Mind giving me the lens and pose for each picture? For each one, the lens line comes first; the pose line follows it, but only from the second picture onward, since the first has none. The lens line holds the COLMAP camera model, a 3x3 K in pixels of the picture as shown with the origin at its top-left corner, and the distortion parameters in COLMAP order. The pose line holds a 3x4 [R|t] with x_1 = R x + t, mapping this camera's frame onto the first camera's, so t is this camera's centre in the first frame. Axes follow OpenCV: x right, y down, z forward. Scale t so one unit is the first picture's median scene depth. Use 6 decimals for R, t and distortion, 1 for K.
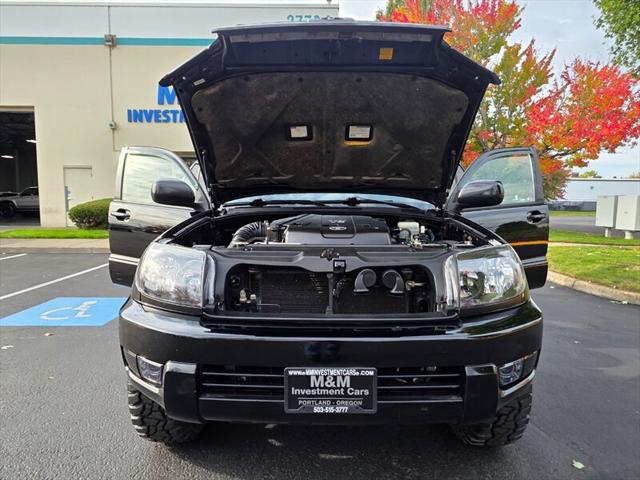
lens RADIAL K [[448.2, 0, 311.2], [0, 448.2, 239.3], [0, 0, 1]] dist [-0.001677, 0.002863]
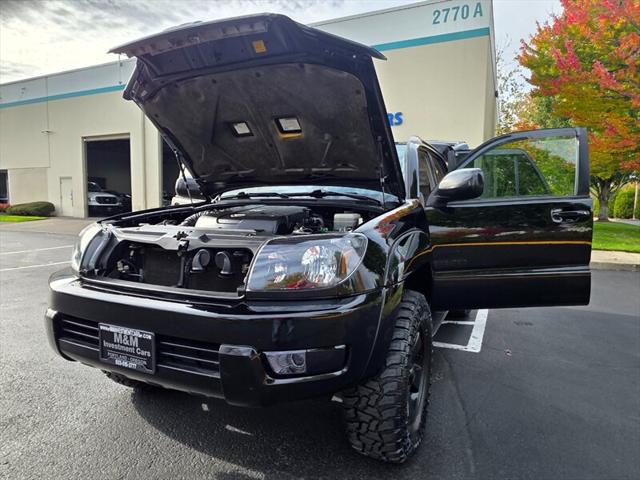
lens RADIAL K [[448.2, 0, 312.8], [0, 448.2, 240.0], [0, 0, 1]] dist [-0.001677, 0.002863]
pose [[0.888370, 0.040357, -0.457352, 0.713854], [-0.046041, 0.998939, -0.001285, 0.027513], [0.456815, 0.022198, 0.889285, 0.131255]]
